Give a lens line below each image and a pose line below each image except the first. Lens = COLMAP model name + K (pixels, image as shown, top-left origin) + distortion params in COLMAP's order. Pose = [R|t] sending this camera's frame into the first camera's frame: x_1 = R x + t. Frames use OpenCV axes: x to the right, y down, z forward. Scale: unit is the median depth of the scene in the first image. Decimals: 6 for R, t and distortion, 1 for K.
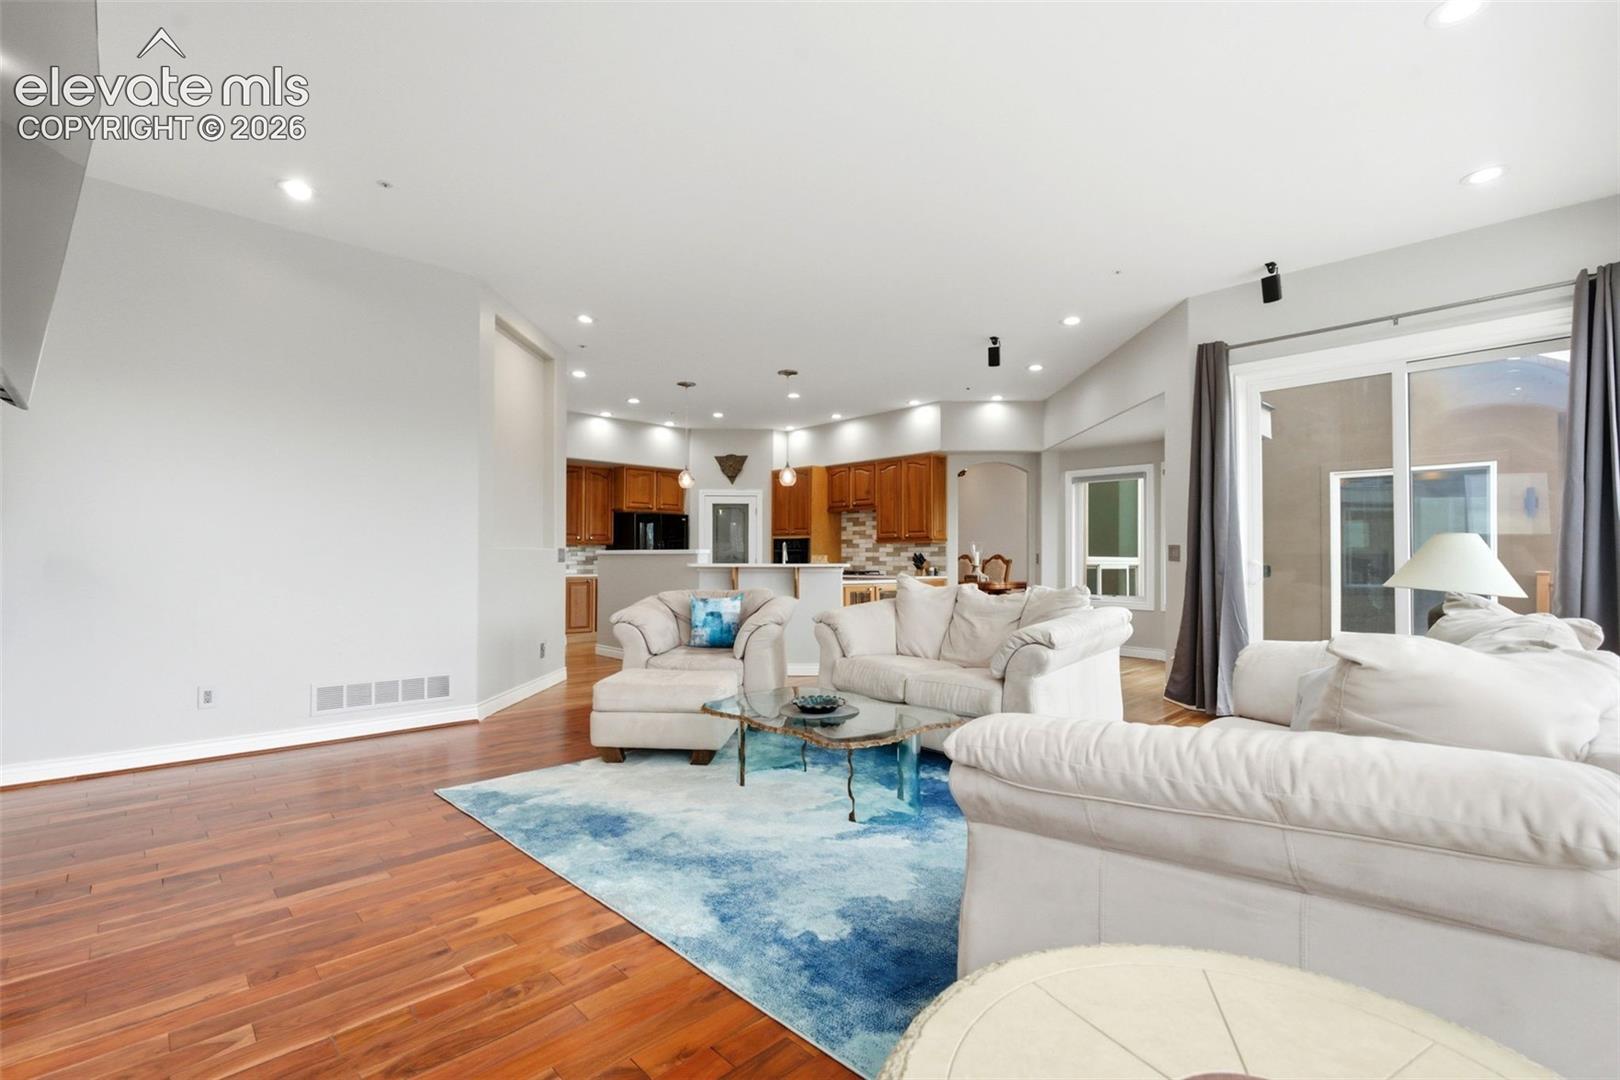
lens RADIAL K [[724.7, 0, 810.9], [0, 724.7, 543.1], [0, 0, 1]] dist [-0.004254, -0.000176]
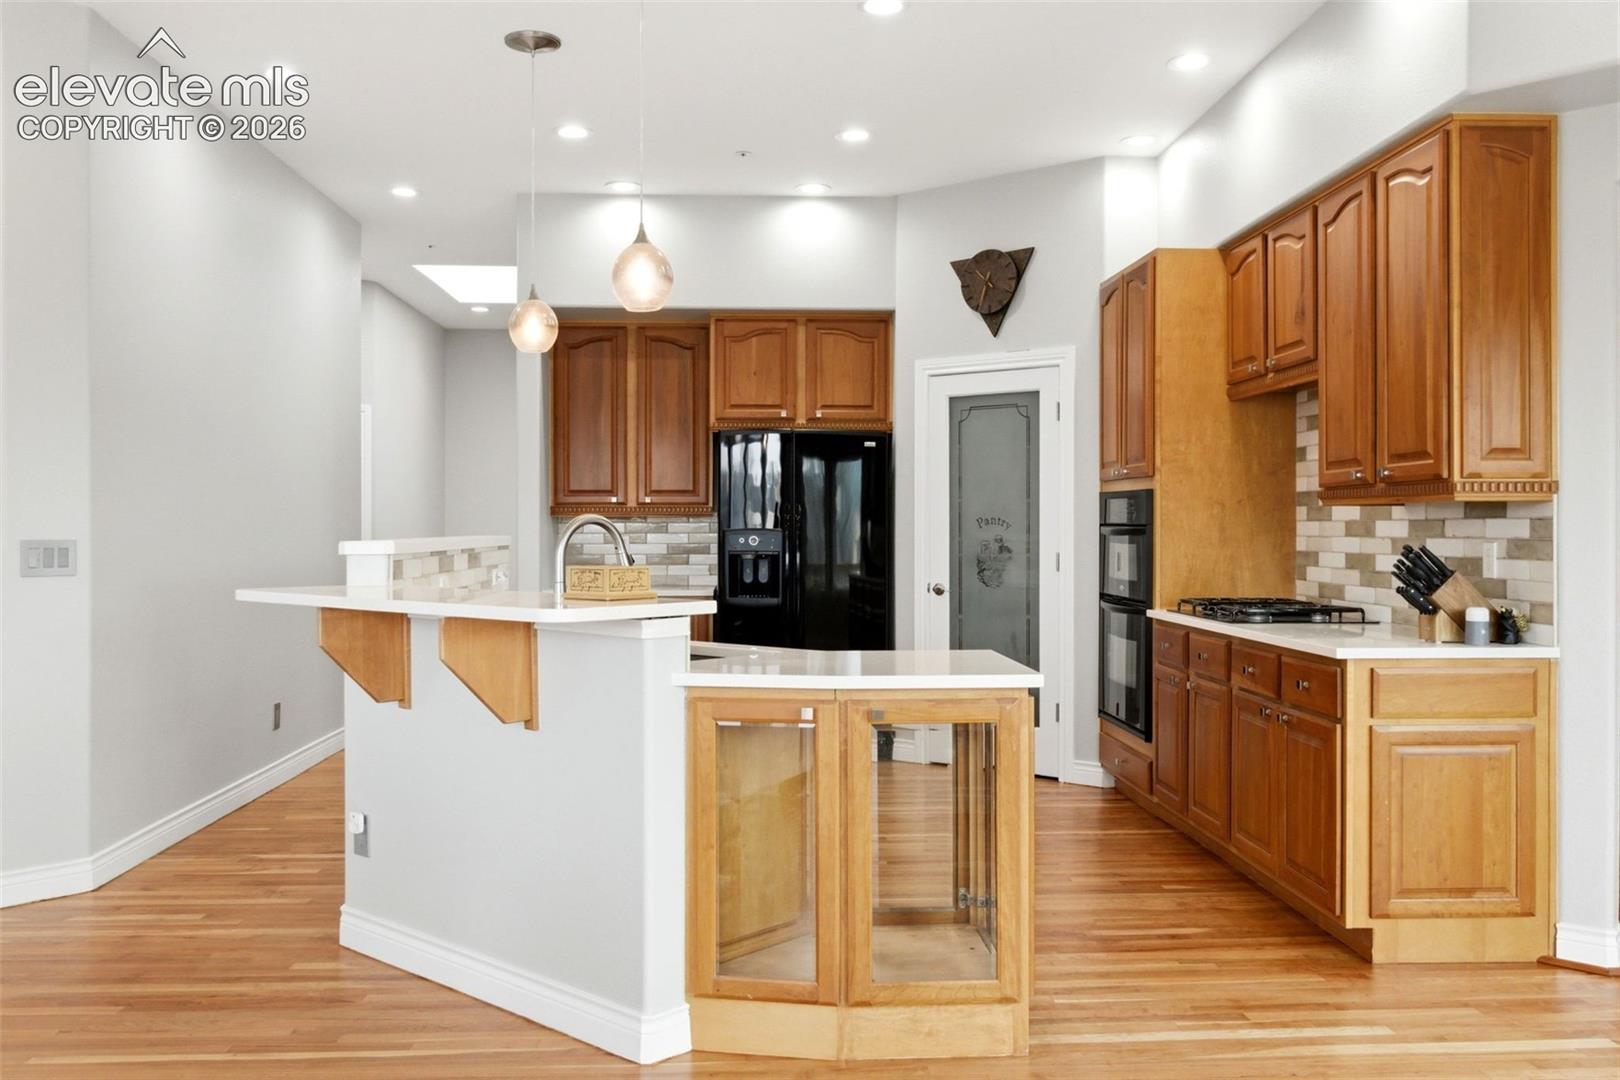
lens RADIAL K [[1336.7, 0, 810.0], [0, 1336.7, 540.0], [0, 0, 1]] dist [-0.002429, 0.000235]
pose [[0.739156, 0.005626, -0.673511, 0.262408], [0.012005, 0.999696, 0.021526, 0.000584], [0.673428, -0.023996, 0.738864, 0.486304]]
